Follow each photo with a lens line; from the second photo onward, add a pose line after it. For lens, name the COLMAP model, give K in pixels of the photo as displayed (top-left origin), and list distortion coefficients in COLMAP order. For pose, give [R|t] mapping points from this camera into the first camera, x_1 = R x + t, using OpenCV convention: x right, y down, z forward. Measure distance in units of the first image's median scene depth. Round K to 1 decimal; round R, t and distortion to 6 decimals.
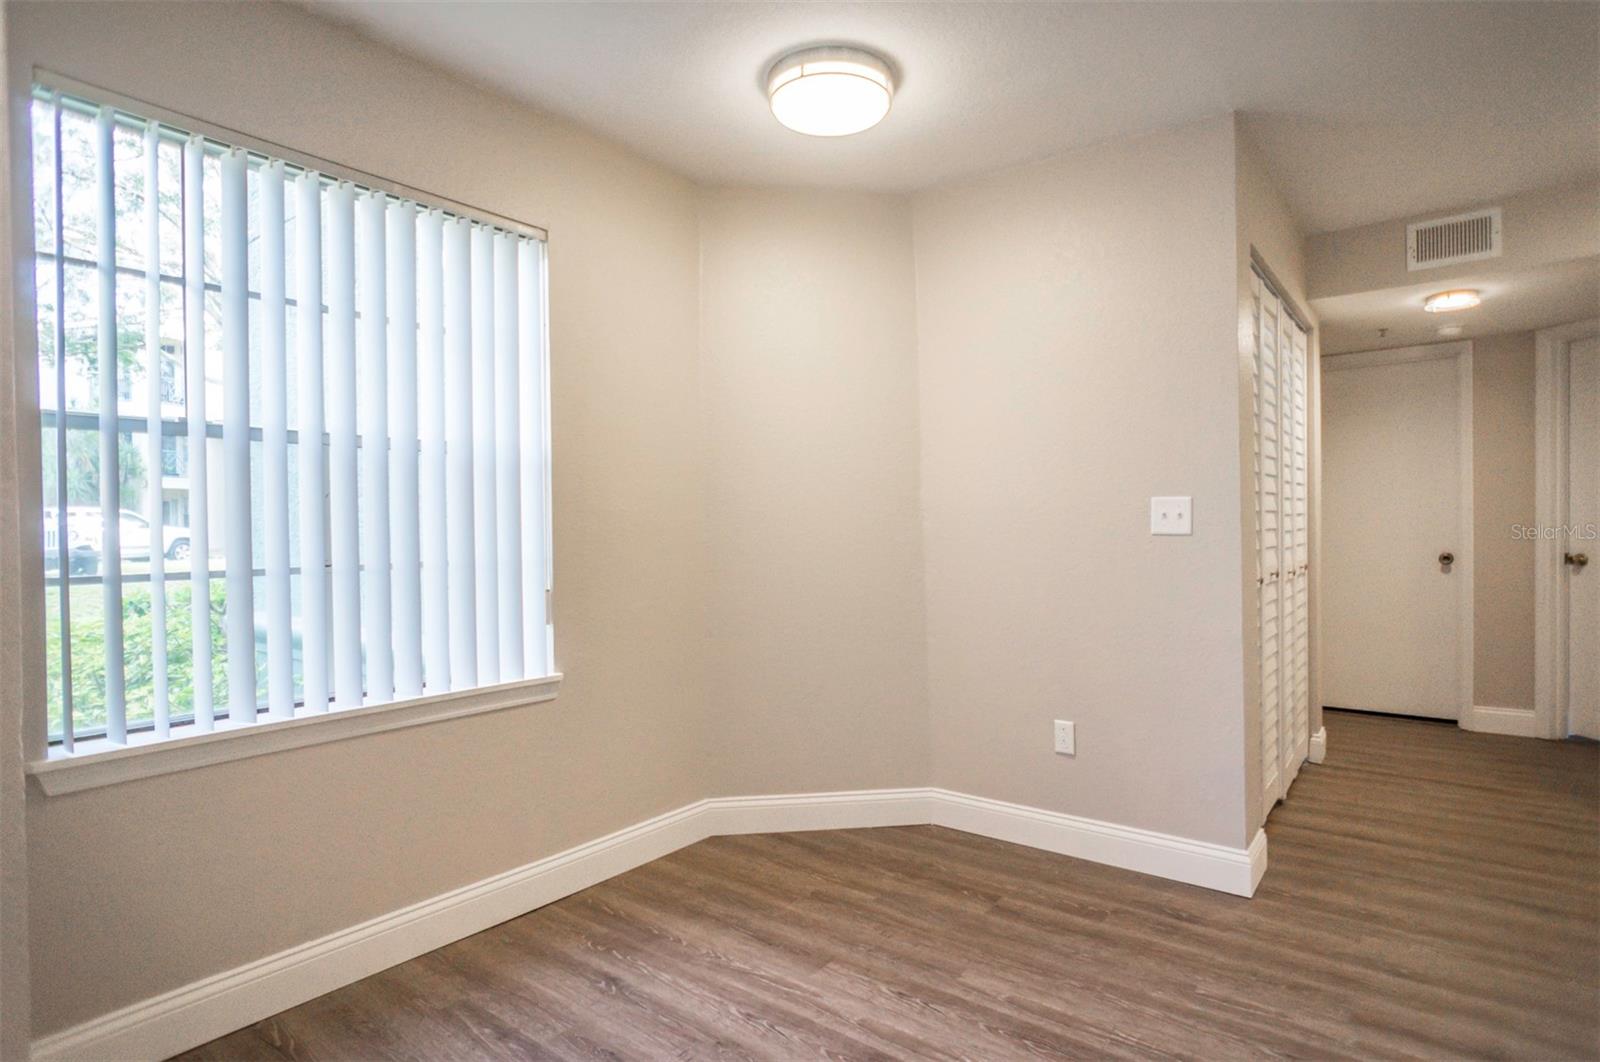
lens RADIAL K [[826.3, 0, 793.6], [0, 826.3, 528.7], [0, 0, 1]] dist [-0.013366, 0.000482]
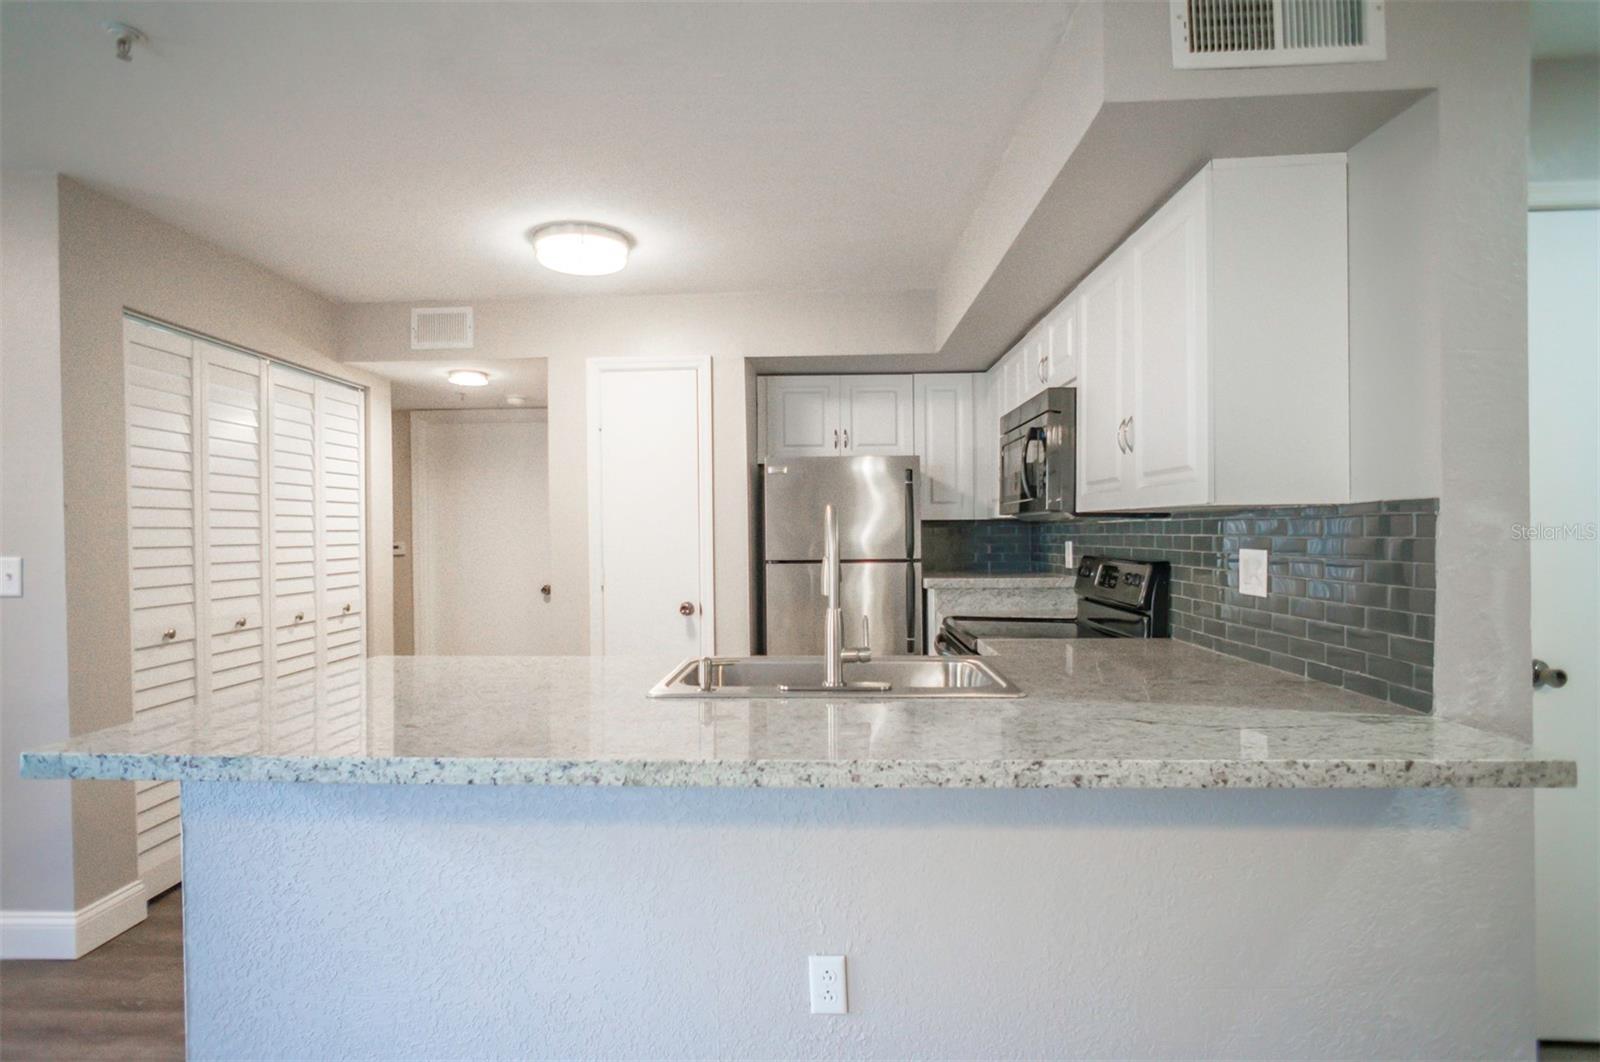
lens RADIAL K [[836.7, 0, 791.0], [0, 836.7, 533.3], [0, 0, 1]] dist [-0.014285, 0.000262]
pose [[0.776689, 0.004668, 0.629867, 0.571774], [0.006875, 0.999850, -0.015888, -0.045123], [-0.629847, 0.016670, 0.776540, -0.316776]]
